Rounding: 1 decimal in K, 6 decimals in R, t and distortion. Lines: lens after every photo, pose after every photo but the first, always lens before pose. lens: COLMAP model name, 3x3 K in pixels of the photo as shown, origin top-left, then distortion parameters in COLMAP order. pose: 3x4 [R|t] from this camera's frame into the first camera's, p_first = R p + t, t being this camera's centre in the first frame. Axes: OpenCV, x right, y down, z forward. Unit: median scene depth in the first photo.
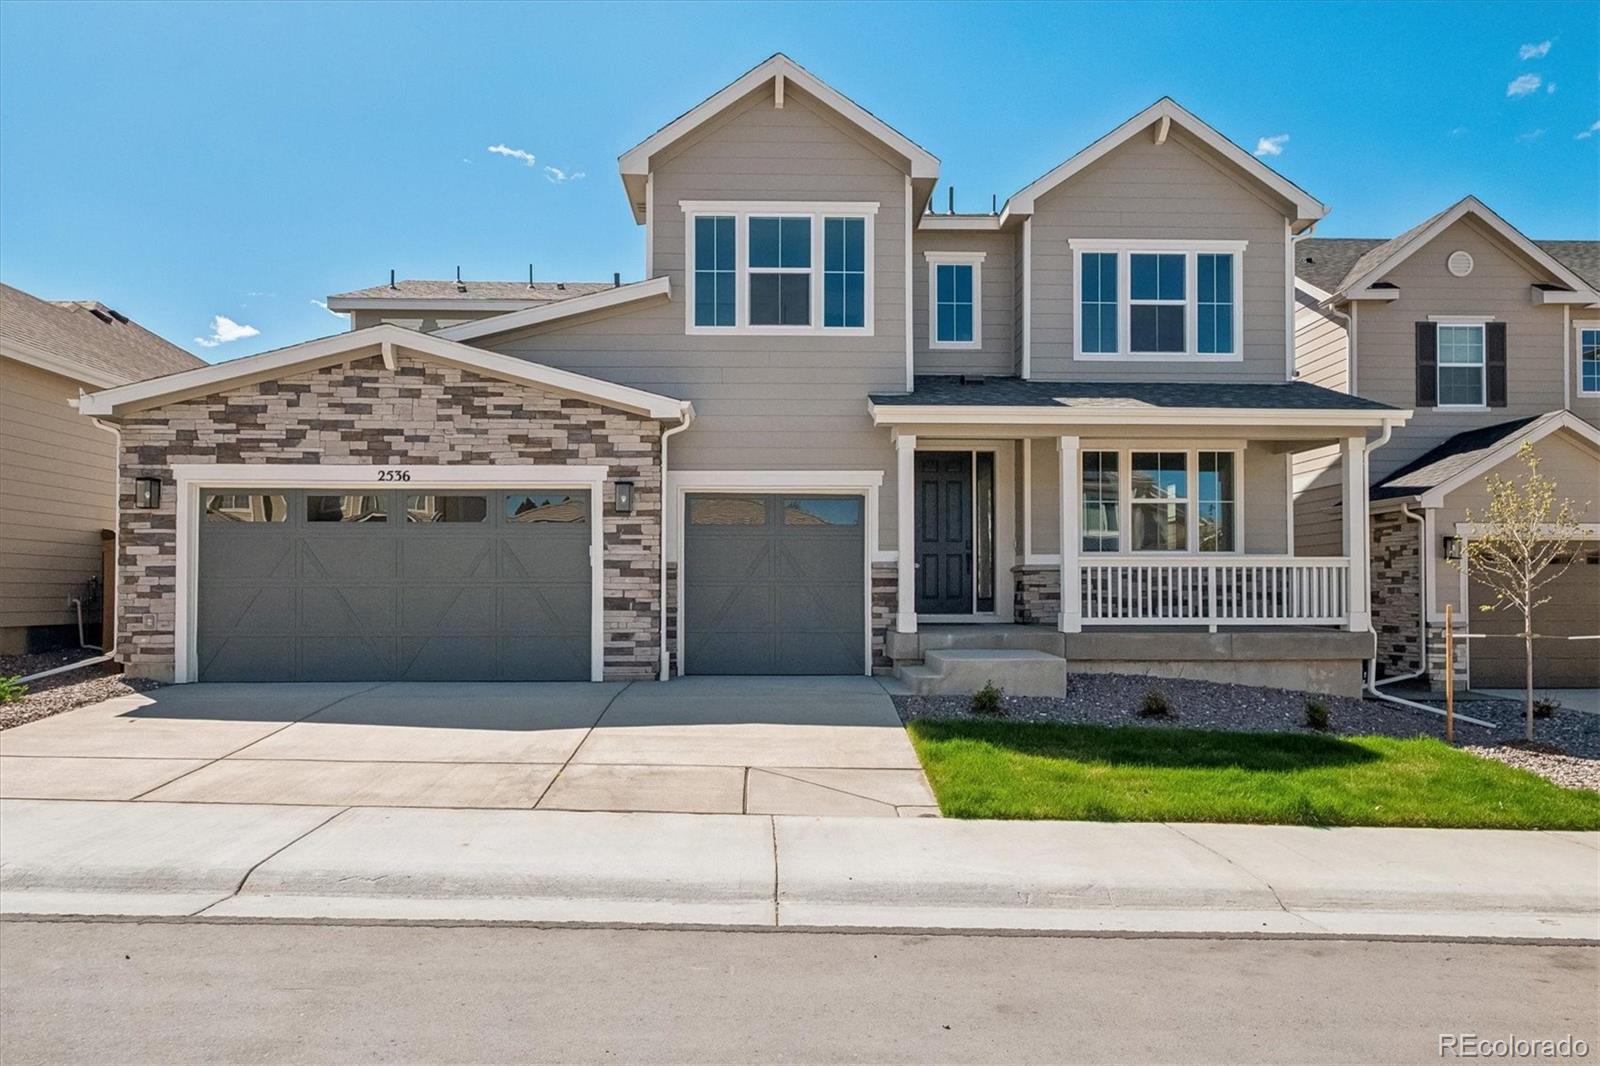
lens RADIAL K [[977.4, 0, 800.0], [0, 977.4, 533.0], [0, 0, 1]] dist [0.003237, -0.000407]
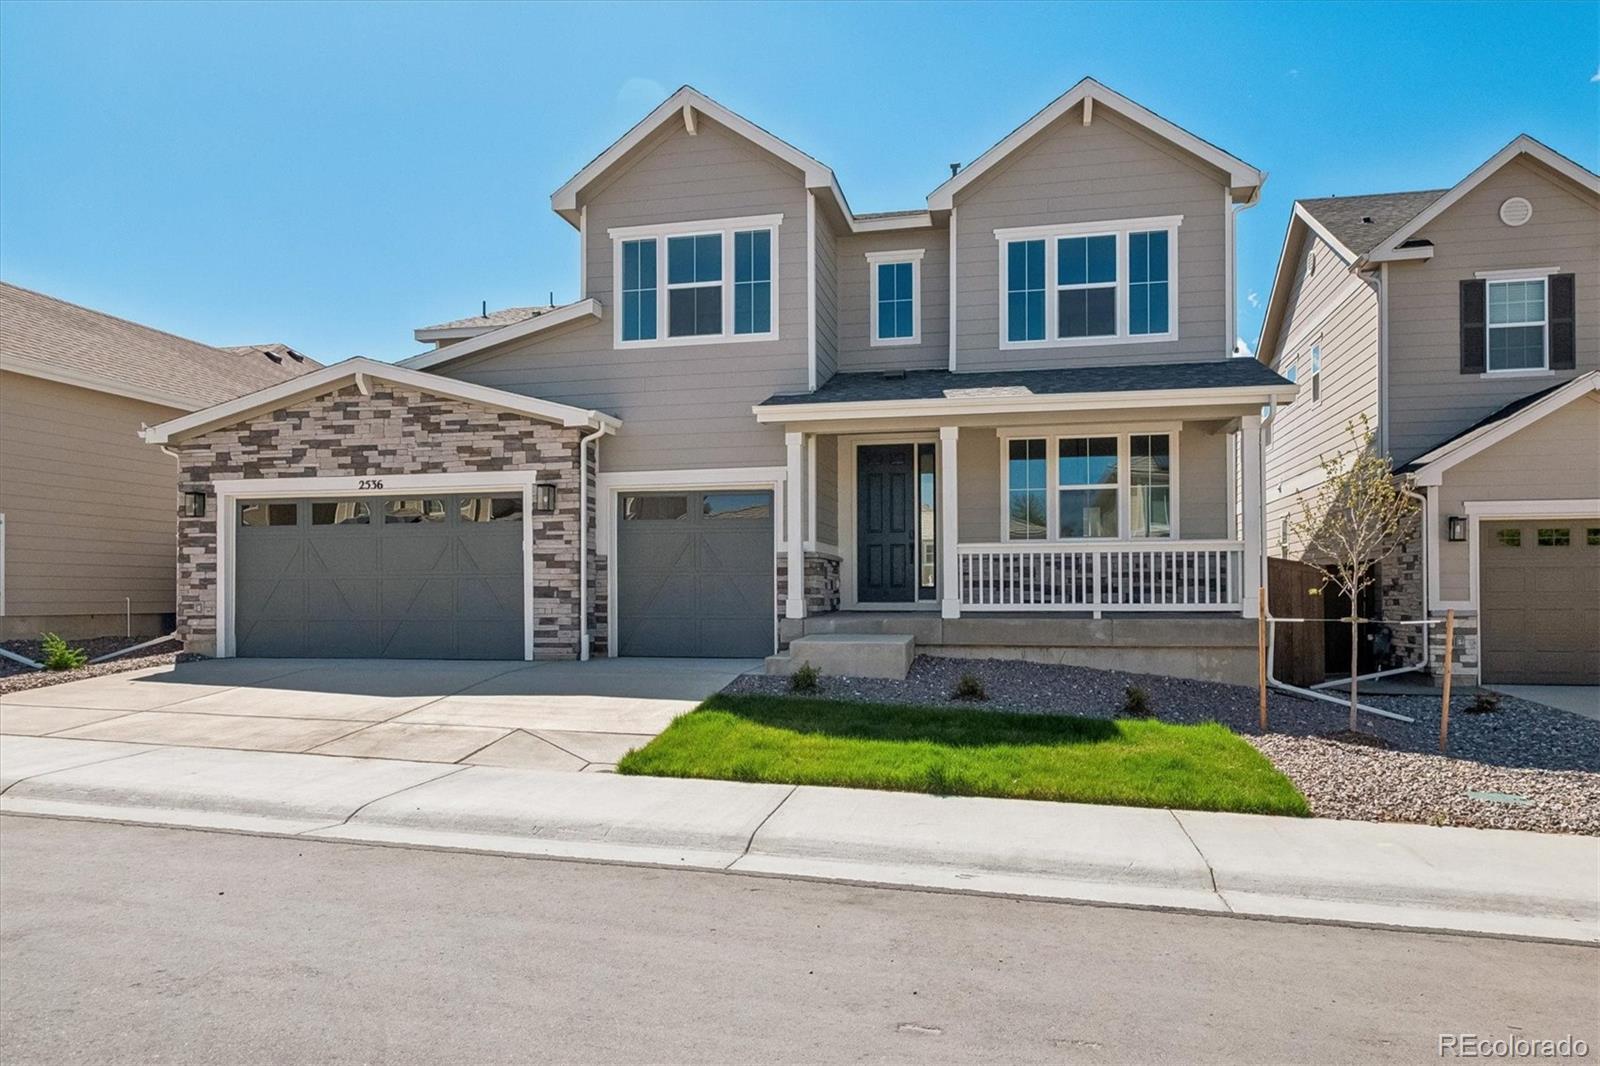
lens RADIAL K [[977.4, 0, 800.0], [0, 977.4, 533.0], [0, 0, 1]] dist [0.003237, -0.000407]
pose [[0.973480, -0.017762, -0.228081, 0.336069], [0.018667, 0.999824, 0.001810, 0.006982], [0.228009, -0.006020, 0.973640, -0.031907]]
